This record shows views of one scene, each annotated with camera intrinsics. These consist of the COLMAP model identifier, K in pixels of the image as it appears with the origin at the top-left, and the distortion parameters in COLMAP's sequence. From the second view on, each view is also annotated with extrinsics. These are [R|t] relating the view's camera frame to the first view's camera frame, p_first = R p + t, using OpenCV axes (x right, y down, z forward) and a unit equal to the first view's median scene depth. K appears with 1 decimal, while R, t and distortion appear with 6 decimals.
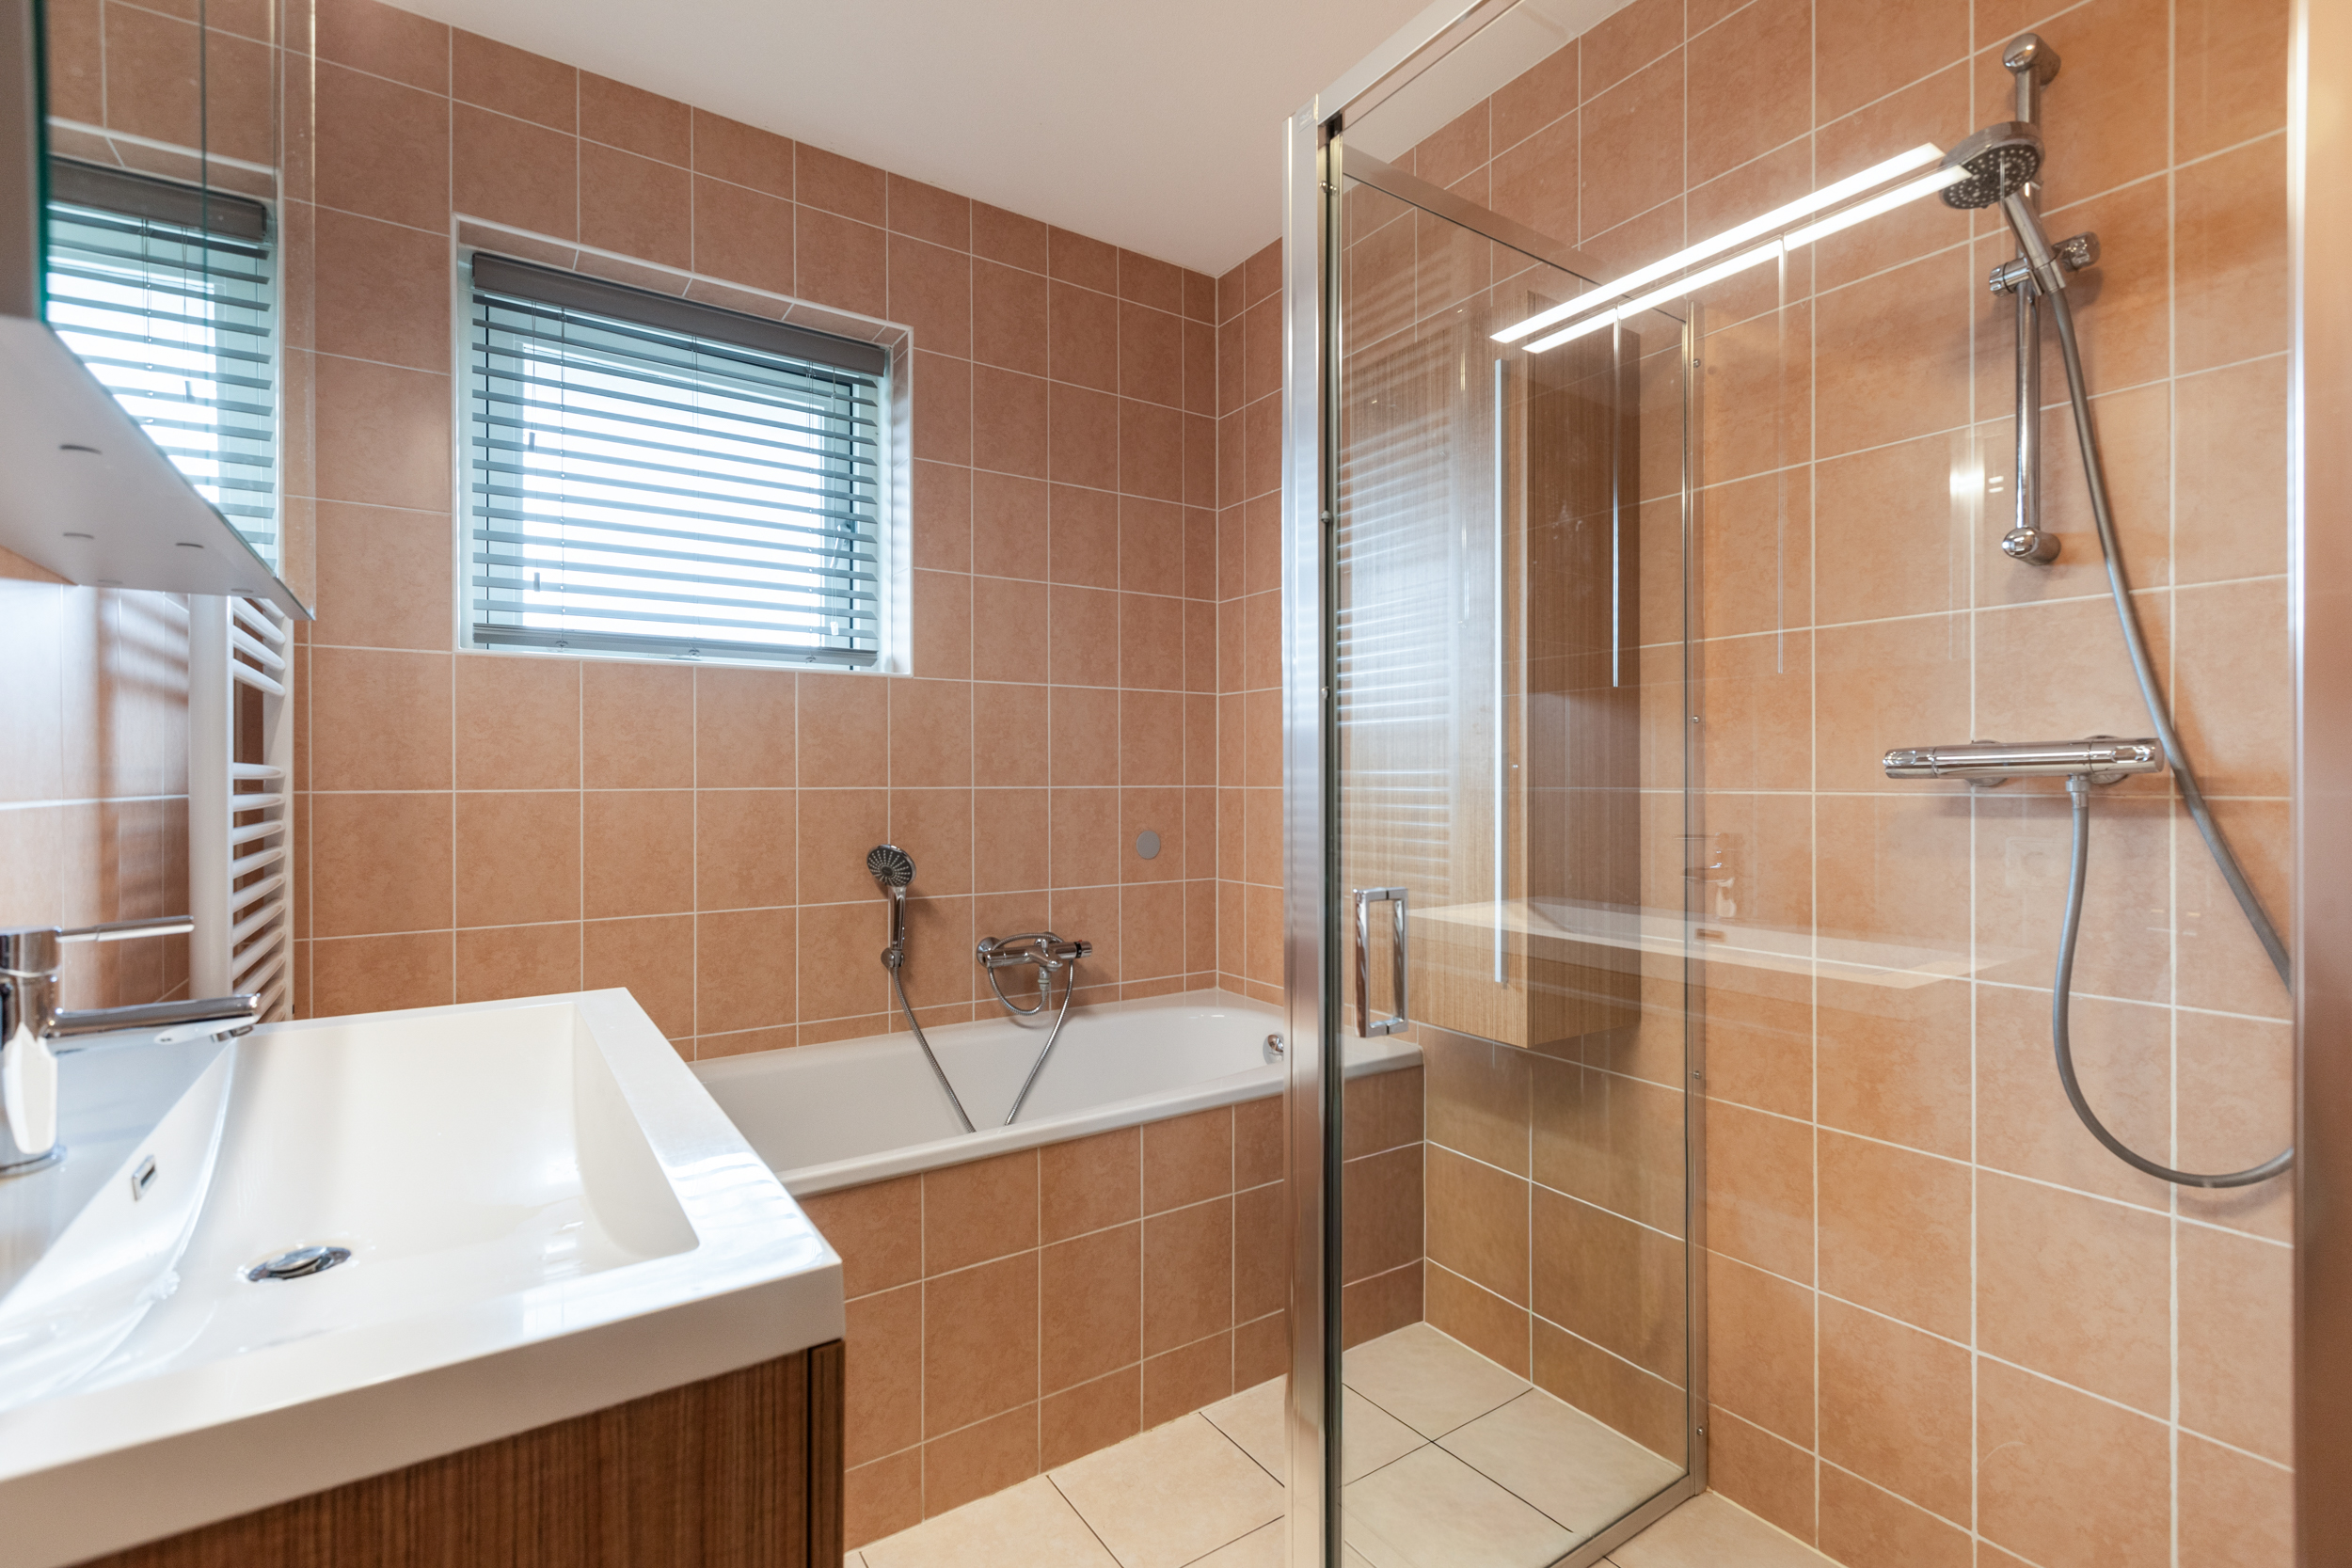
lens RADIAL K [[1053.0, 0, 1181.5], [0, 1053.0, 764.3], [0, 0, 1]] dist [0.001875, 0.000538]
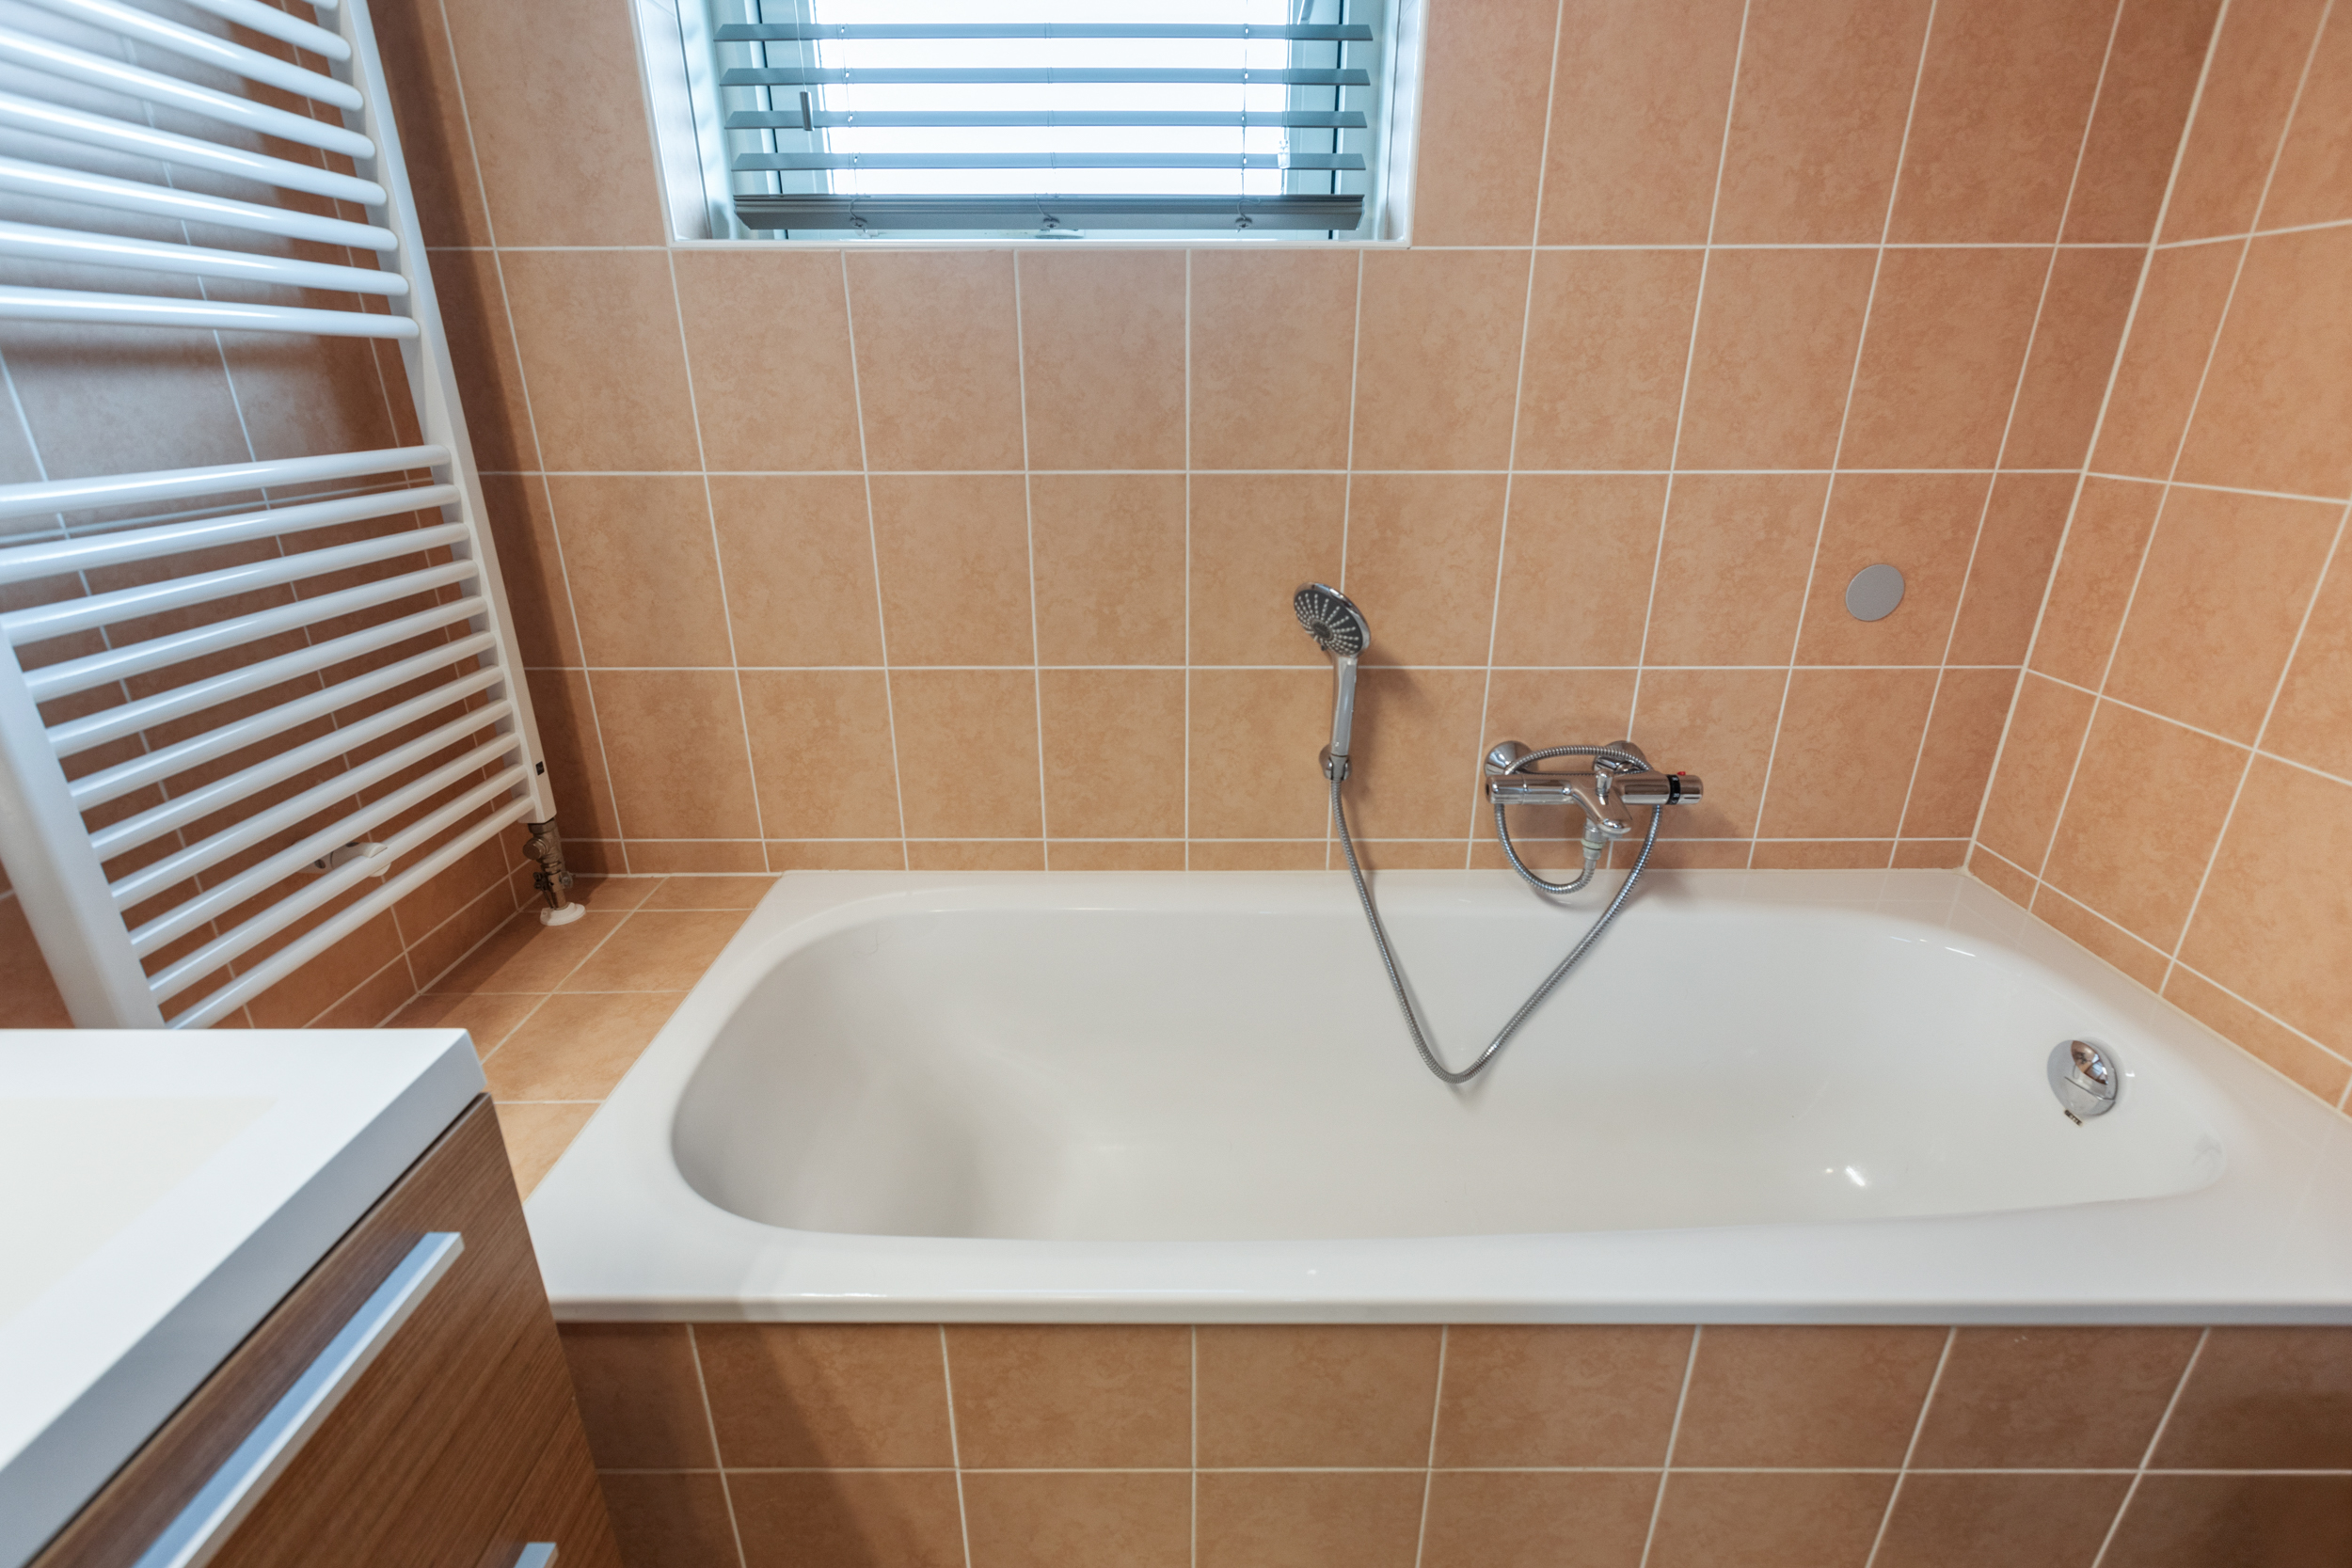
lens RADIAL K [[1054.2, 0, 1178.4], [0, 1054.2, 775.4], [0, 0, 1]] dist [0.002632, 0.000360]
pose [[0.823108, 0.206881, -0.528860, -0.025490], [0.007676, 0.927143, 0.374628, -0.040087], [0.567833, -0.312419, 0.761551, 0.499850]]
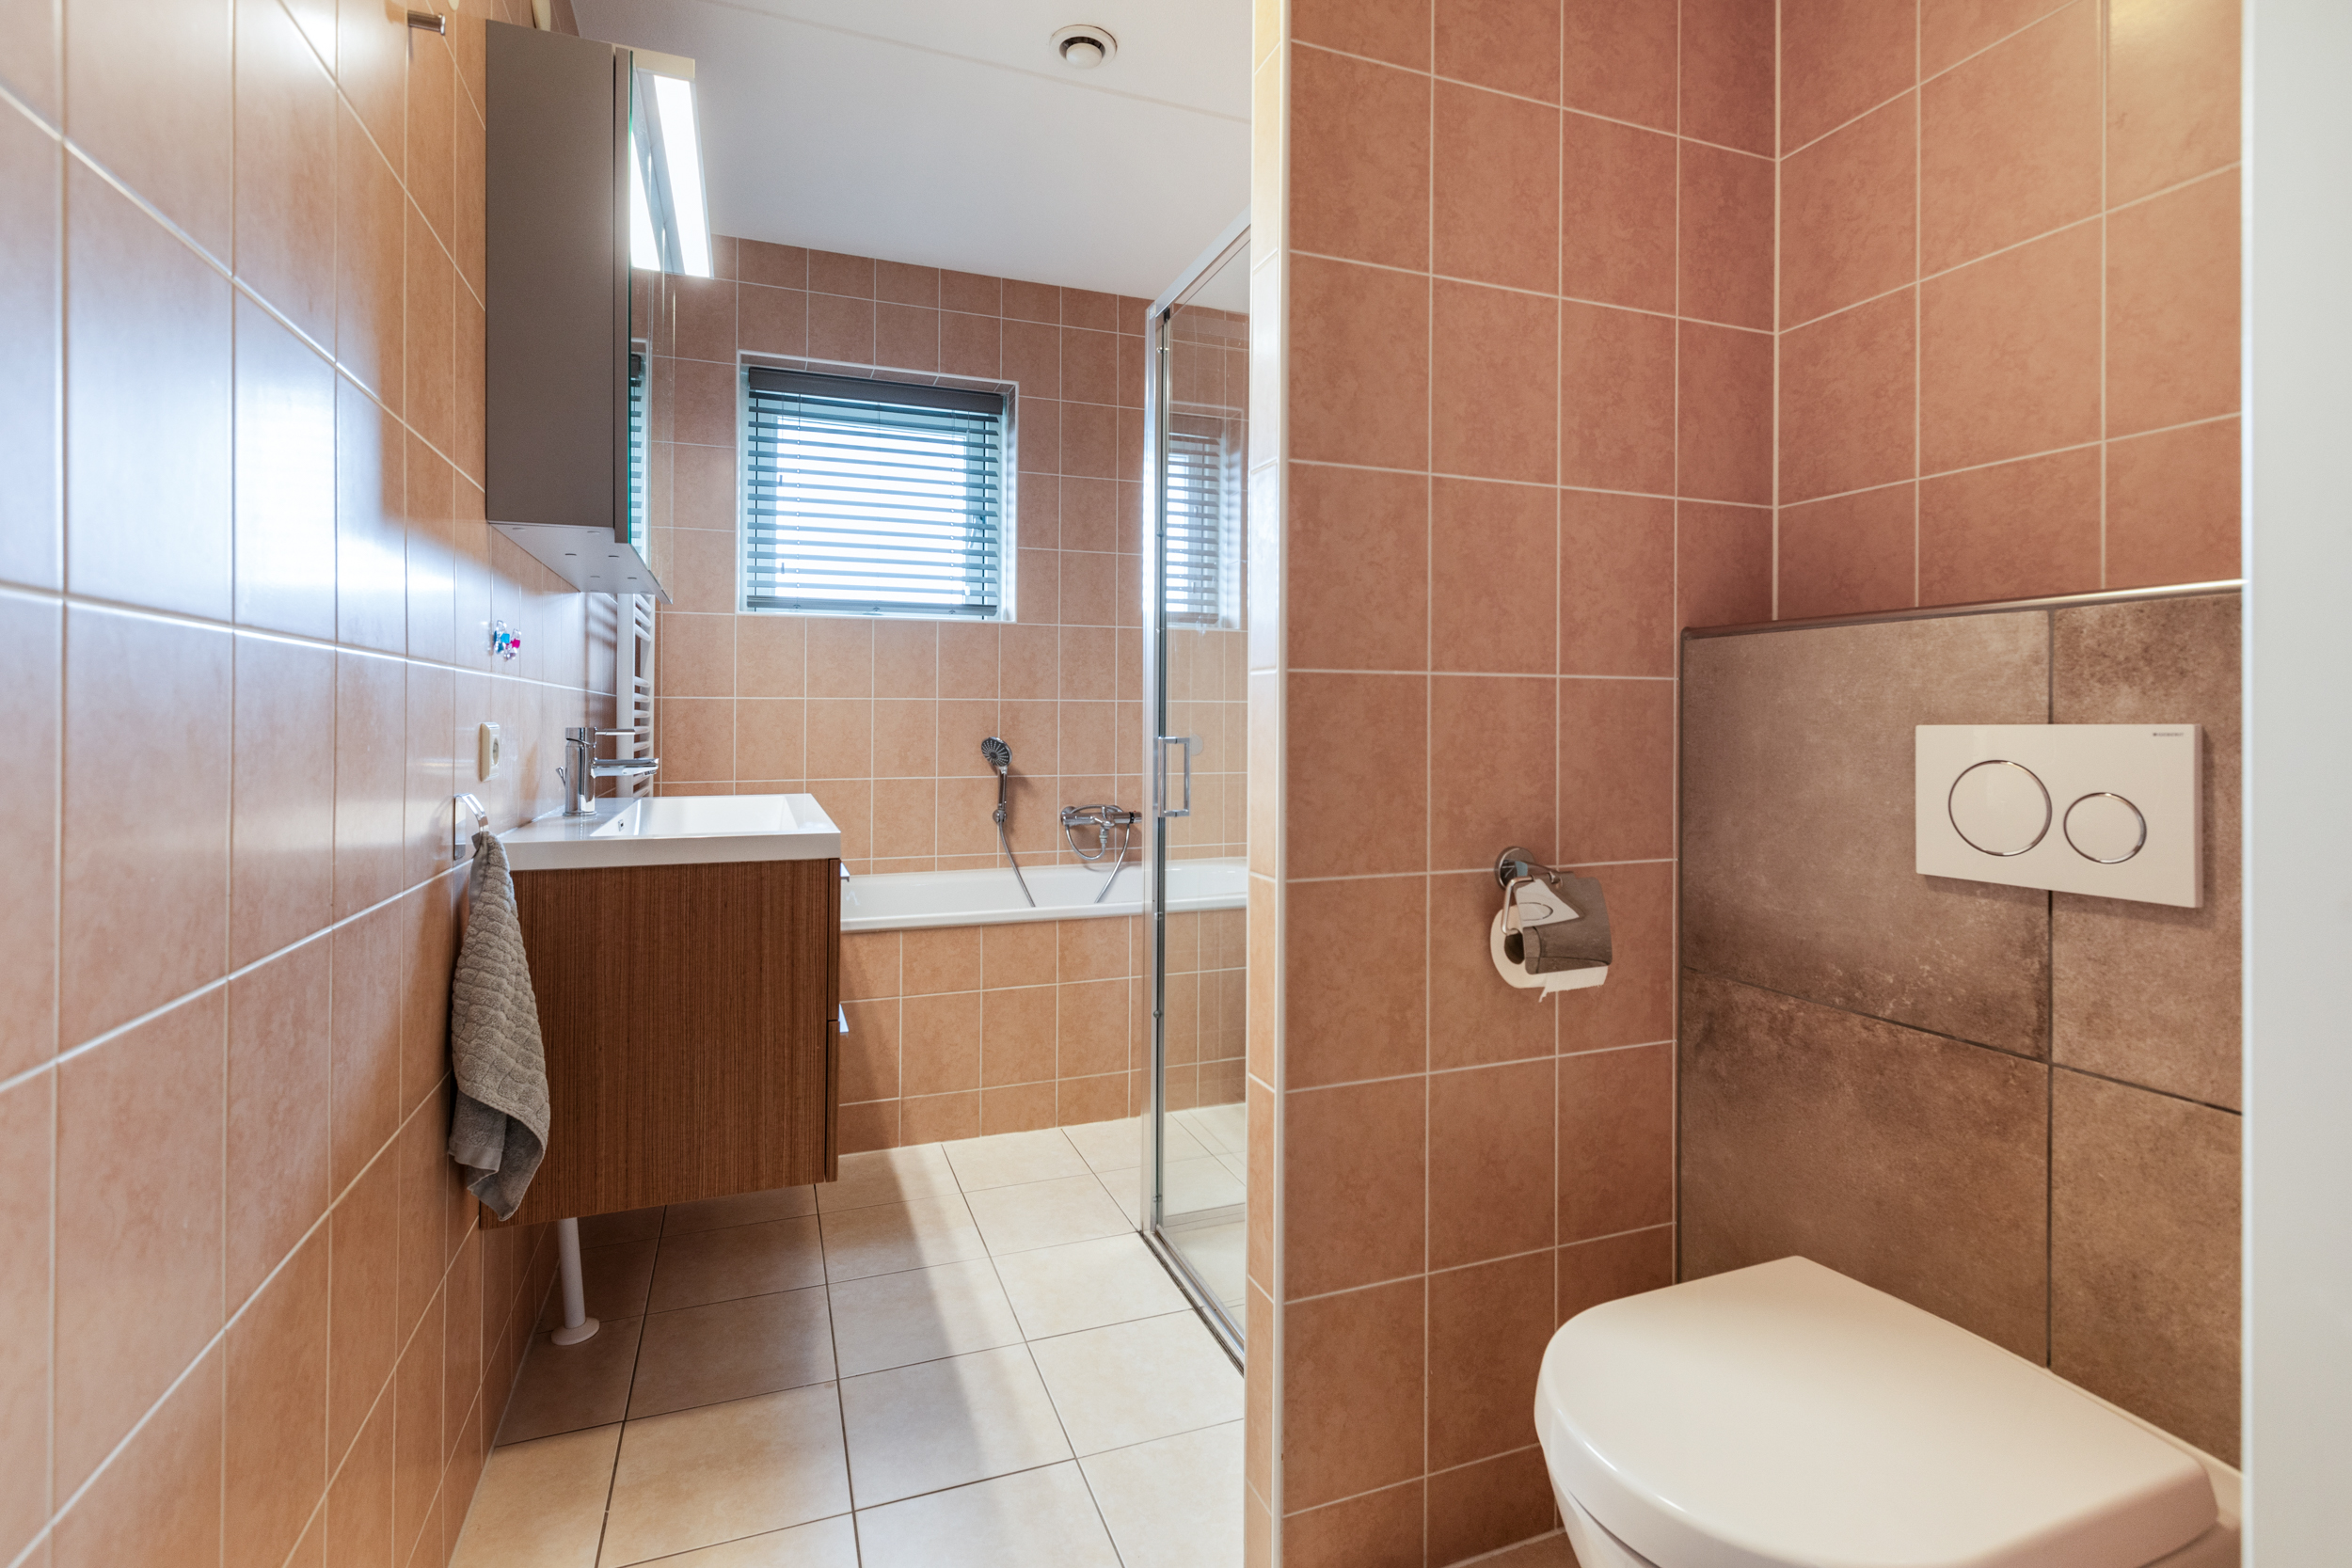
lens RADIAL K [[1092.9, 0, 1169.3], [0, 1092.9, 676.4], [0, 0, 1]] dist [0.002168, -0.001506]
pose [[0.972203, -0.007520, -0.234018, 0.322022], [0.001238, 0.999635, -0.026979, 0.033008], [0.234135, 0.025939, 0.971858, -0.438133]]
